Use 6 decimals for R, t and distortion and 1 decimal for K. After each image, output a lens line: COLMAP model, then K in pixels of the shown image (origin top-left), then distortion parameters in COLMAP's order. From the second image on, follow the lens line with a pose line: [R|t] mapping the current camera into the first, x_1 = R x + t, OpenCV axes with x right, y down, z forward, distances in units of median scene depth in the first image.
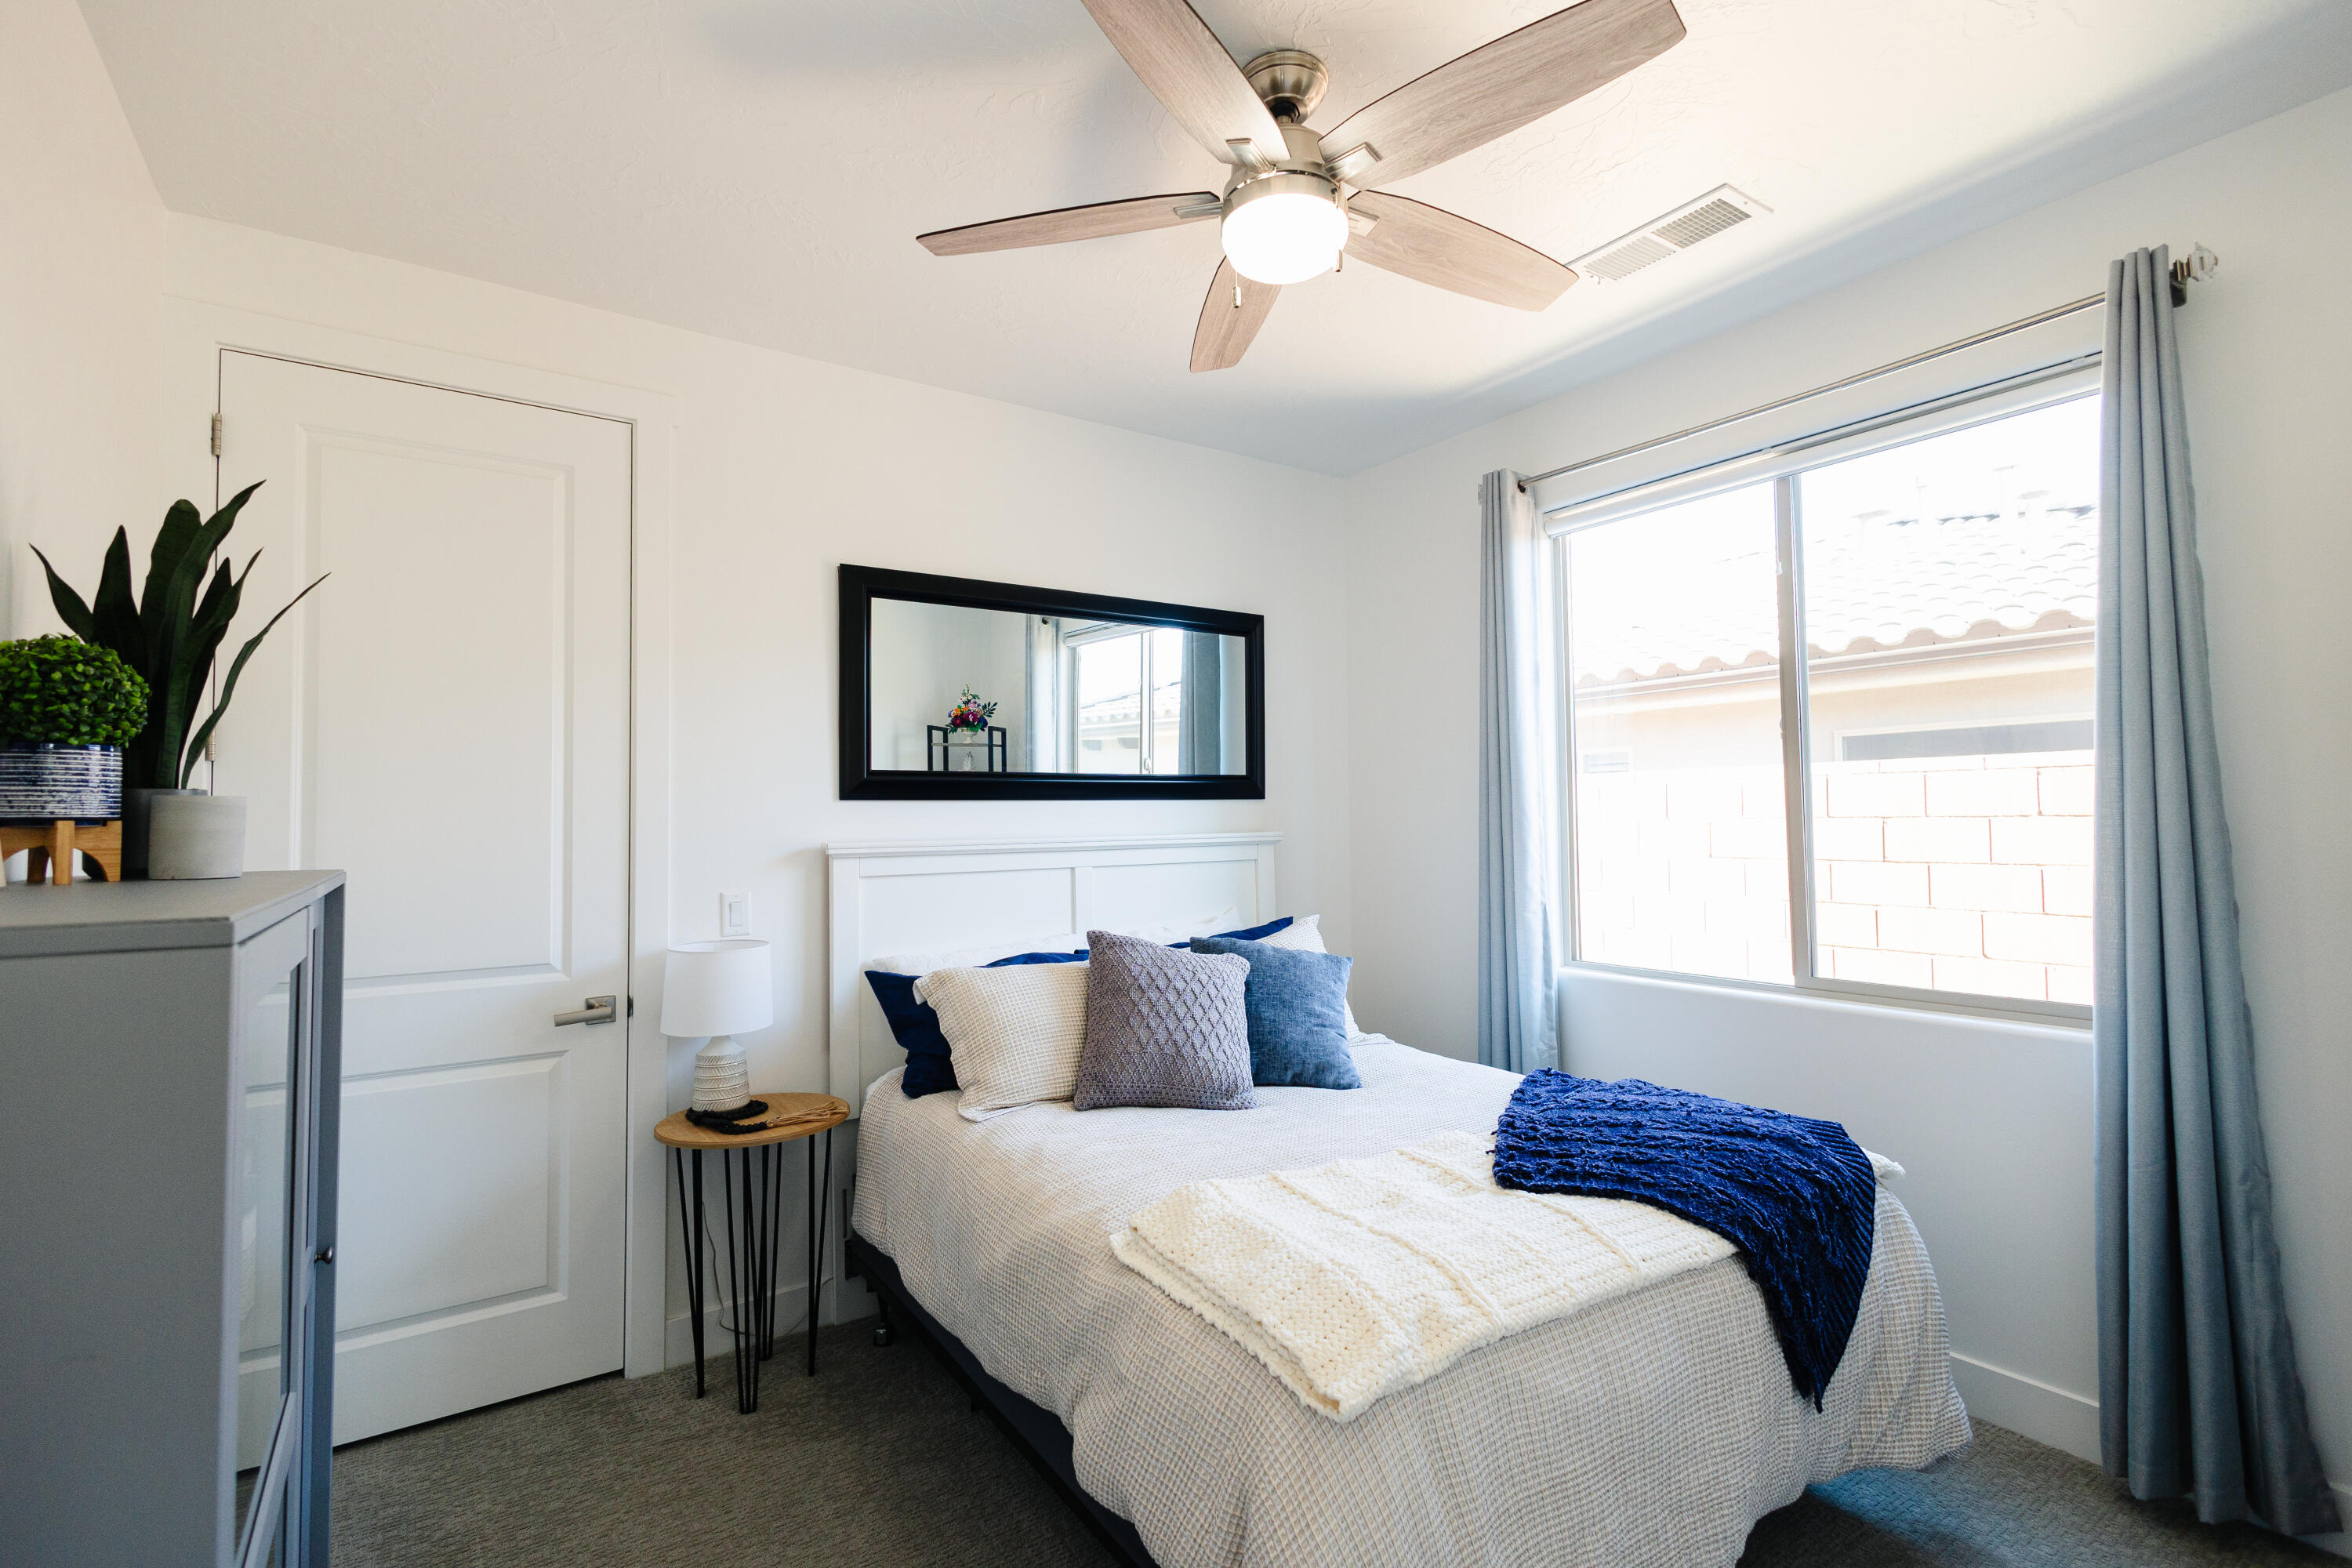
lens RADIAL K [[1077.5, 0, 1175.6], [0, 1077.5, 769.5], [0, 0, 1]] dist [0.005743, 0.000566]
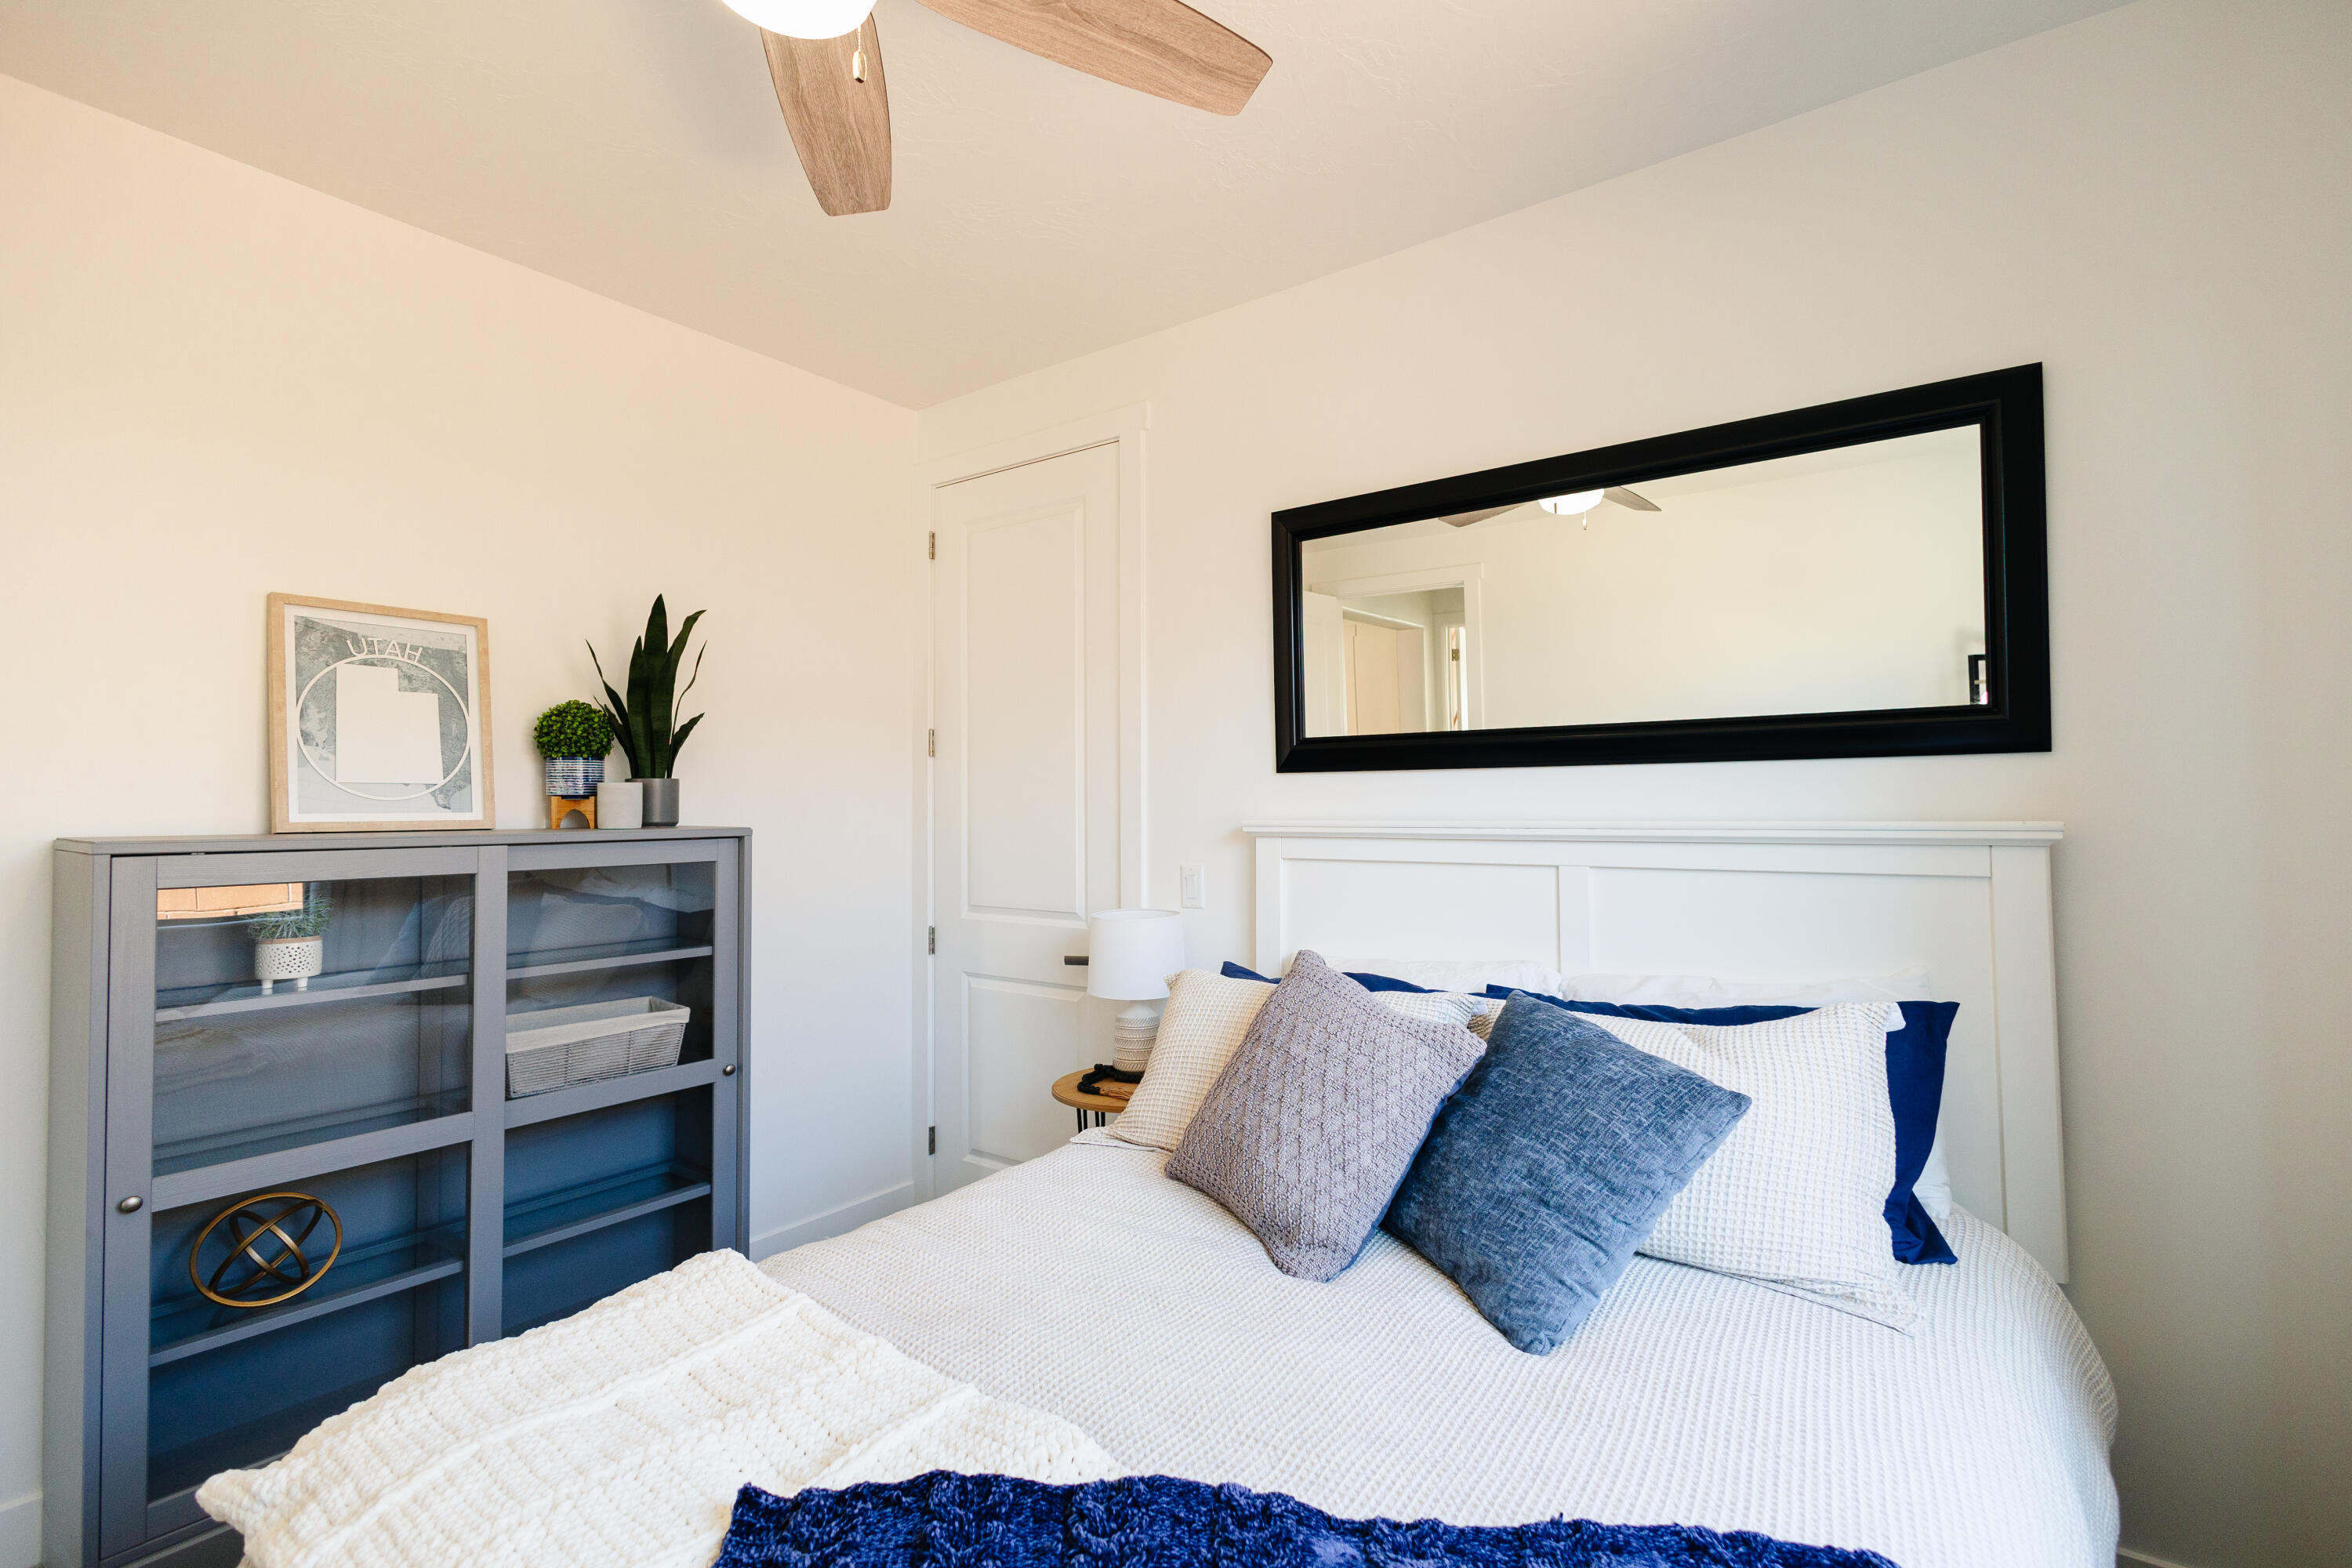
lens RADIAL K [[1079.0, 0, 1172.2], [0, 1079.0, 781.0], [0, 0, 1]] dist [0.006146, 0.000554]
pose [[0.337408, -0.006668, -0.941335, 0.516953], [0.047619, 0.998816, 0.009993, 0.021887], [0.940153, -0.048198, 0.337325, 0.610926]]
